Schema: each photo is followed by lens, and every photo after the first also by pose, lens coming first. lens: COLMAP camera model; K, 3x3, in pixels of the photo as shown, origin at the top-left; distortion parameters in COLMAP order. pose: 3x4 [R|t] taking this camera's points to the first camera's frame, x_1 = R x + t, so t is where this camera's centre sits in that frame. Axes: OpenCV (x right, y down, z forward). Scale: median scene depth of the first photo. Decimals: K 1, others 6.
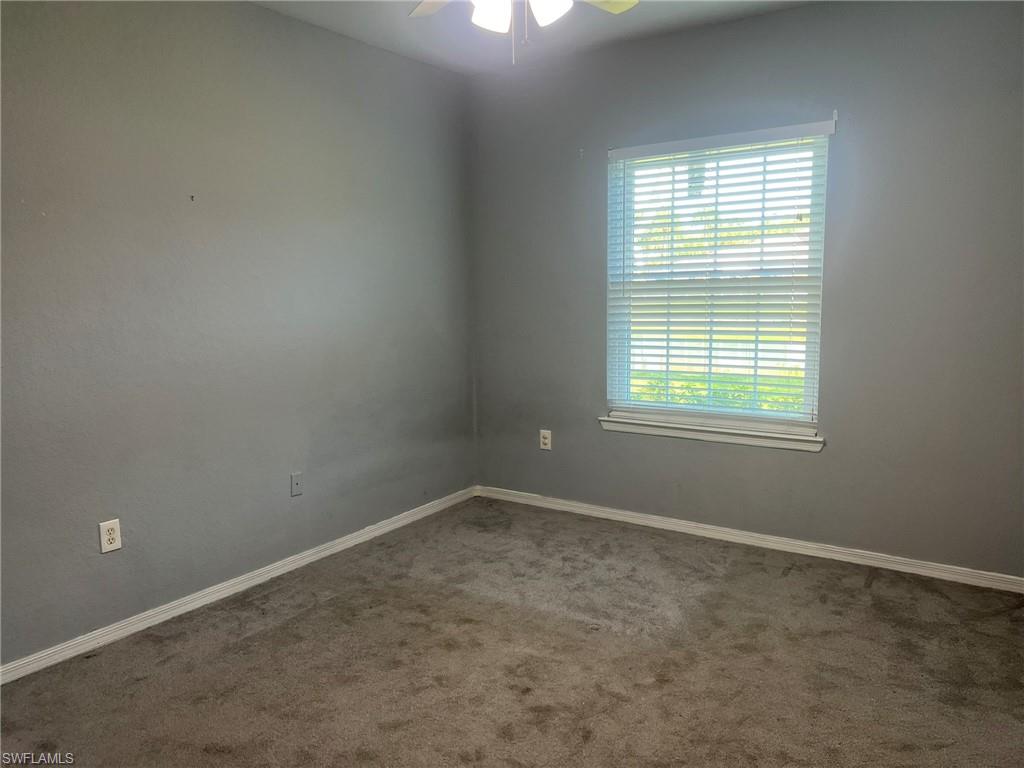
lens RADIAL K [[763.1, 0, 514.3], [0, 763.1, 380.6], [0, 0, 1]] dist [0.073564, -0.091249]
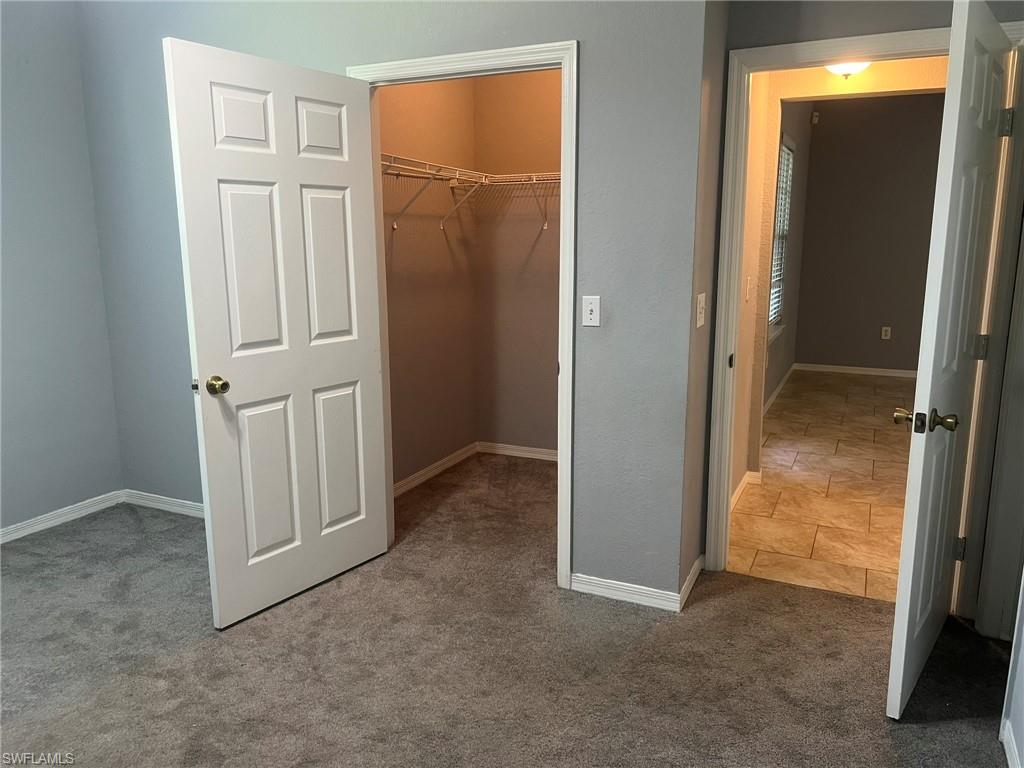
lens RADIAL K [[763.1, 0, 514.3], [0, 763.1, 380.6], [0, 0, 1]] dist [0.073564, -0.091249]
pose [[-0.129710, -0.171271, 0.976648, -0.586338], [0.126209, 0.974106, 0.187587, -0.057866], [-0.983487, 0.147594, -0.104736, 0.547443]]
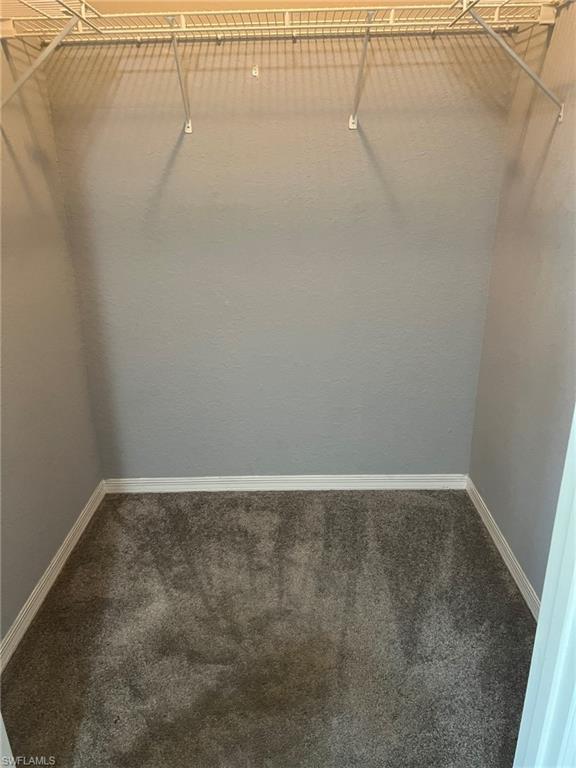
lens RADIAL K [[572.3, 0, 288.0], [0, 572.3, 384.0], [0, 0, 1]] dist [0.073564, -0.091249]
pose [[-0.525346, -0.272457, 0.806088, 0.213709], [0.125103, 0.912322, 0.389896, -0.040642], [-0.841641, 0.305674, -0.445200, 0.573717]]
